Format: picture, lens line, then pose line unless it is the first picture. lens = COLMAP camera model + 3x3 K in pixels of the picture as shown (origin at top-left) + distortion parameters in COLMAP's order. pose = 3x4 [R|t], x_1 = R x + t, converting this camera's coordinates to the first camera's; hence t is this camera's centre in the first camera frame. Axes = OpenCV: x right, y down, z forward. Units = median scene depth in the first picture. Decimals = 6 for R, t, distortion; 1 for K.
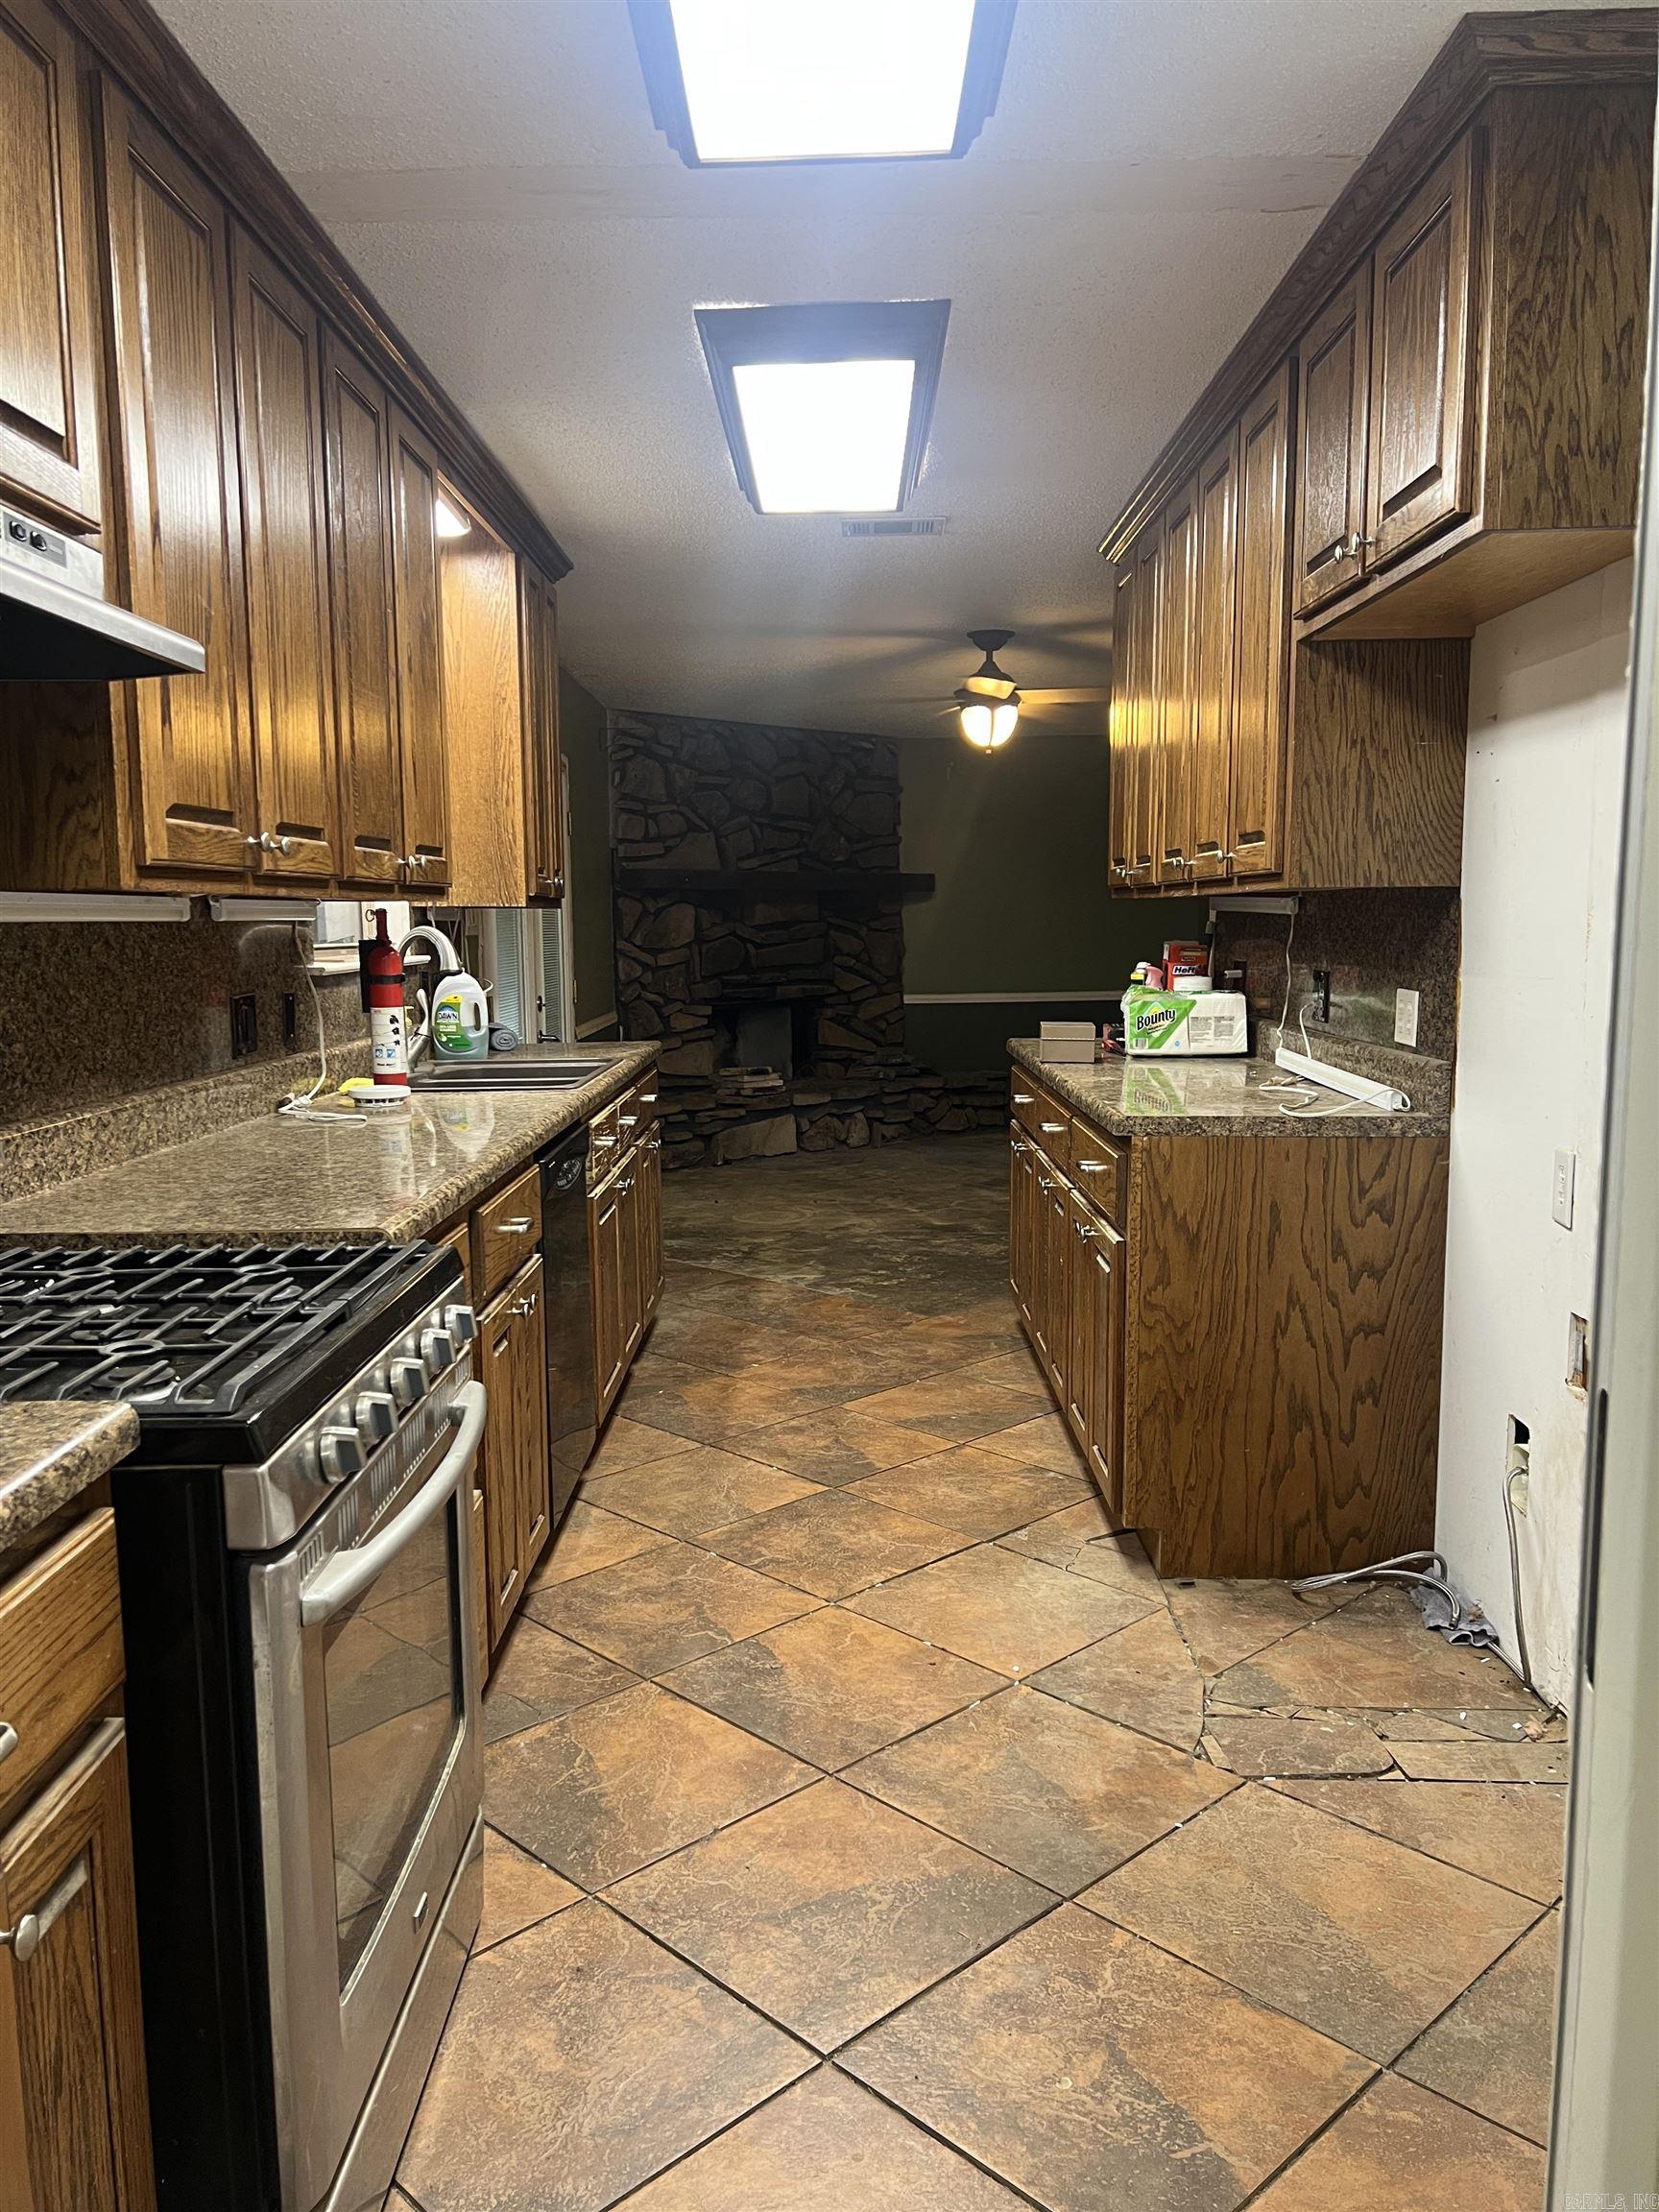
lens RADIAL K [[1663.5, 0, 827.9], [0, 1663.5, 1124.2], [0, 0, 1]] dist [0.063819, -0.061147]
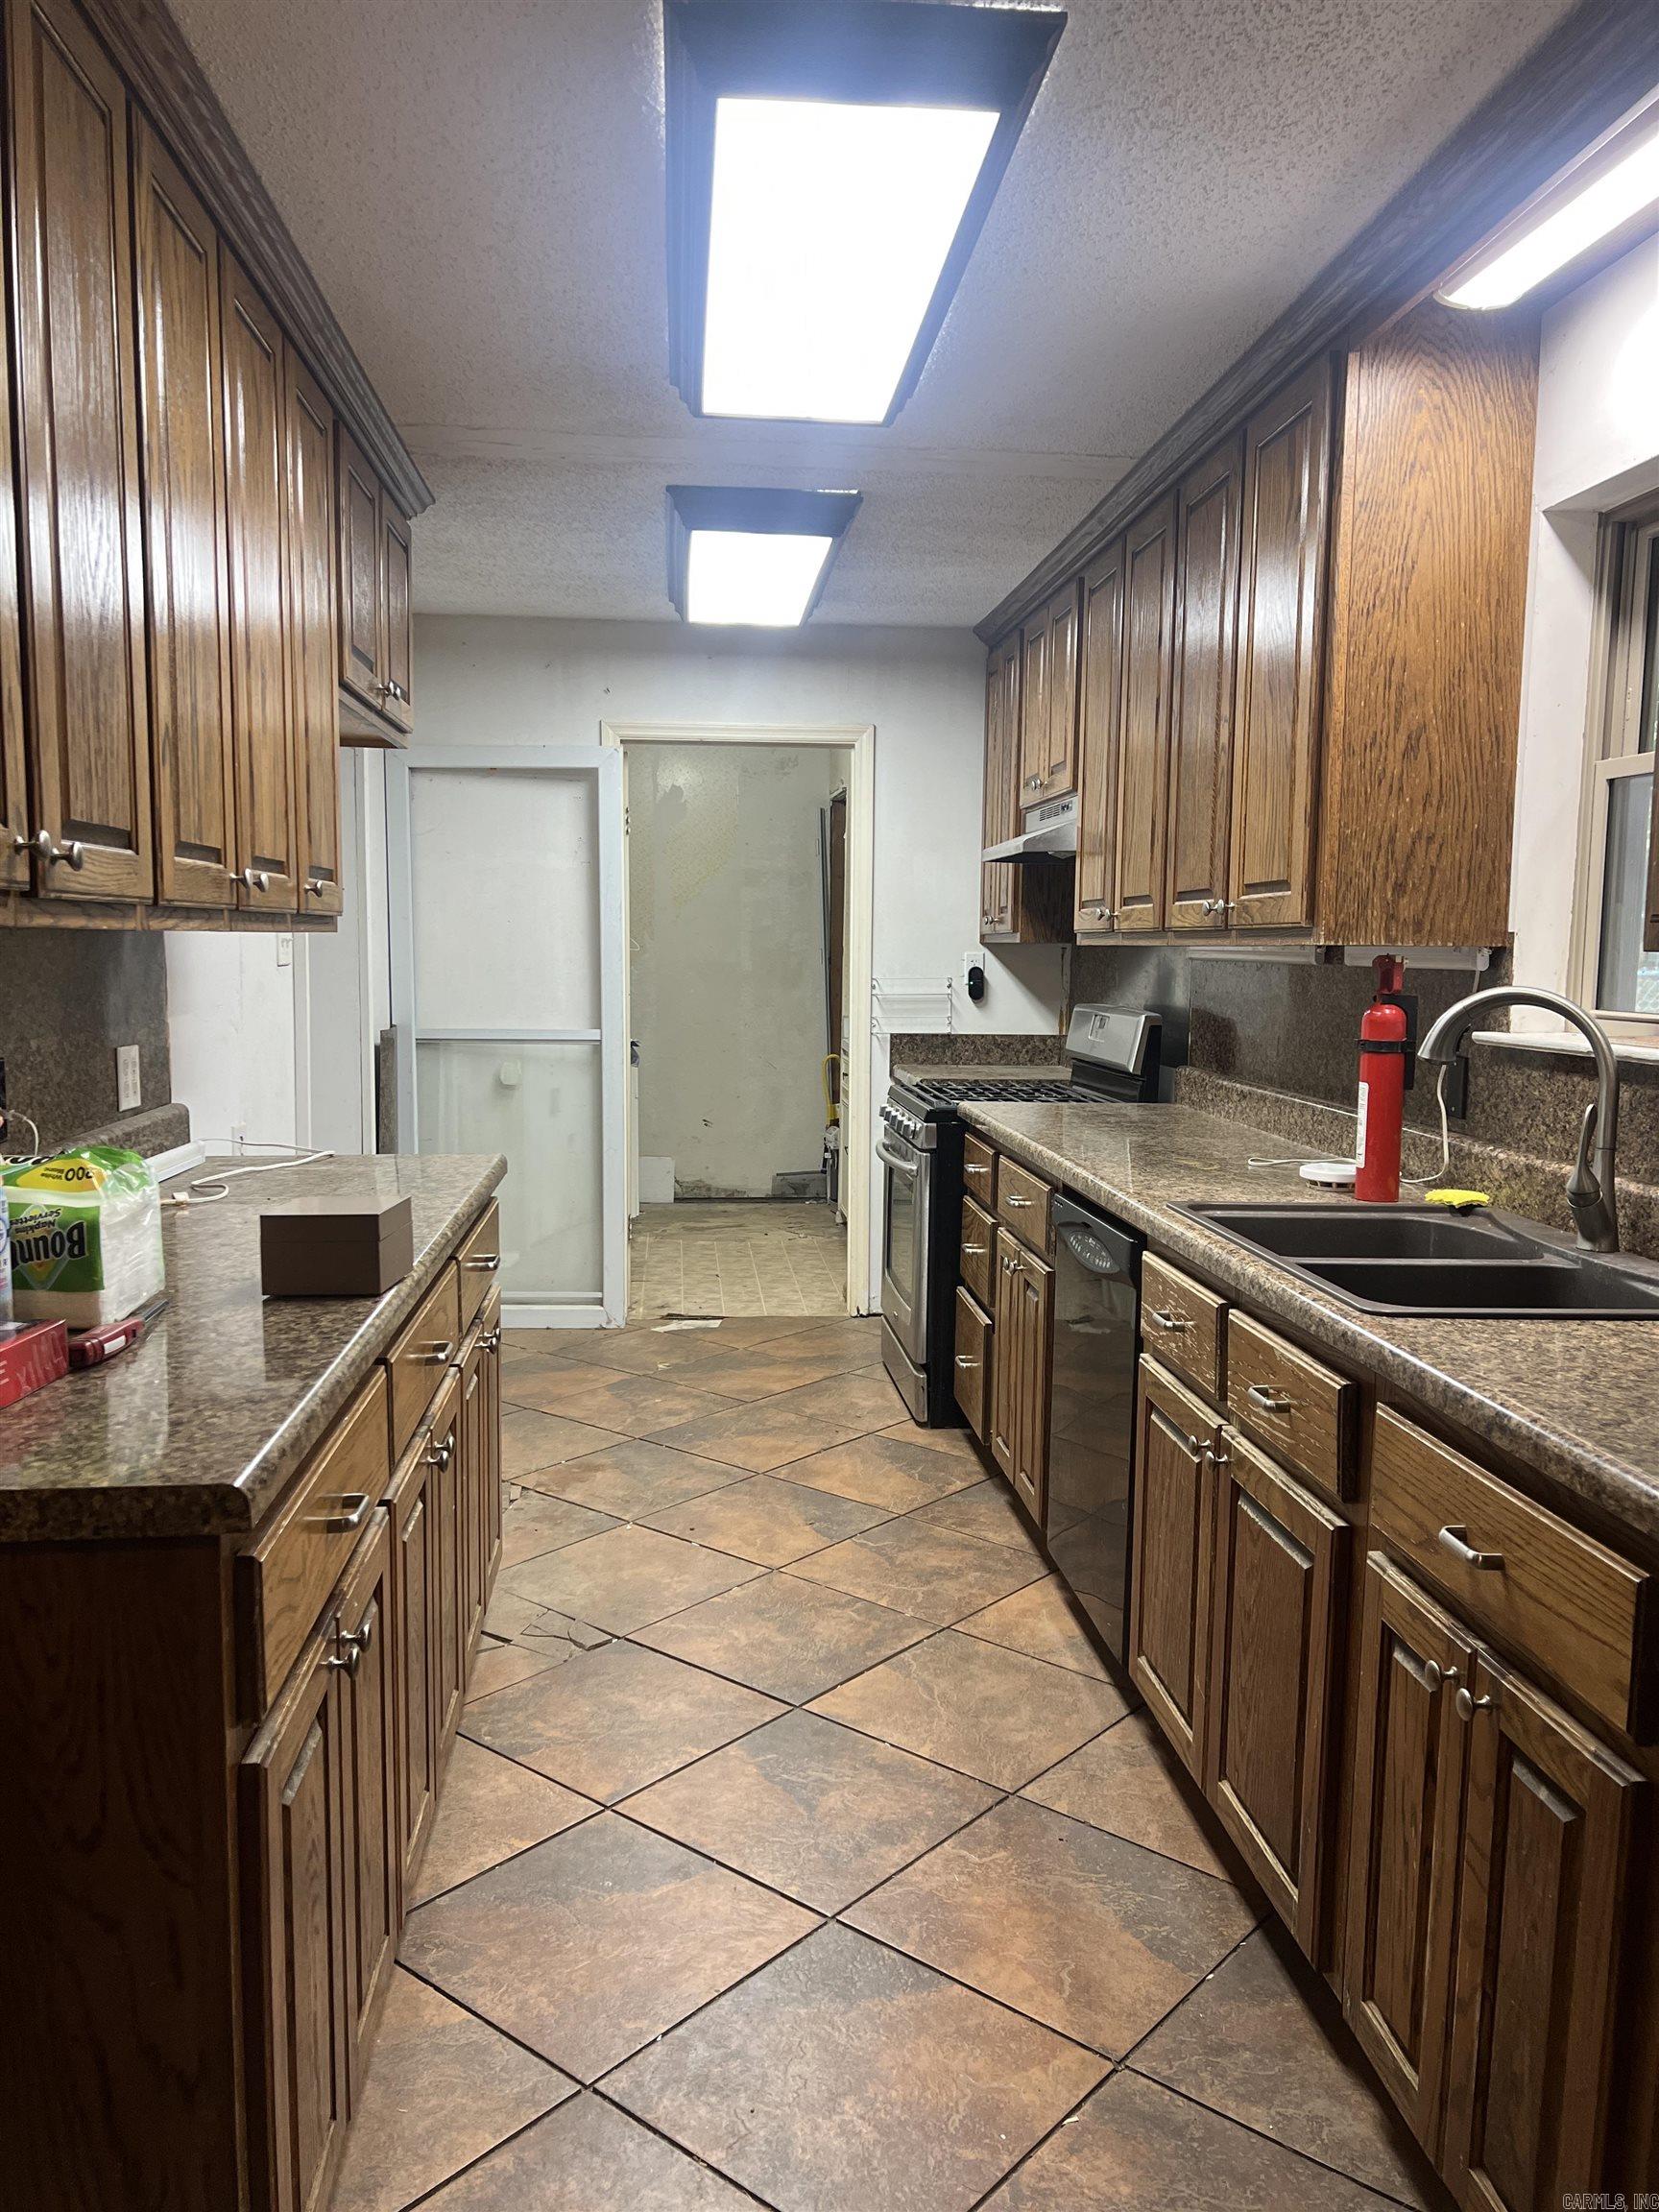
lens RADIAL K [[1663.5, 0, 825.7], [0, 1663.5, 1110.9], [0, 0, 1]] dist [0.063819, -0.061147]
pose [[-0.994991, 0.004556, -0.099861, 0.084020], [-0.018433, 0.973469, 0.228075, -0.282564], [0.098251, 0.228773, -0.968509, 2.109416]]
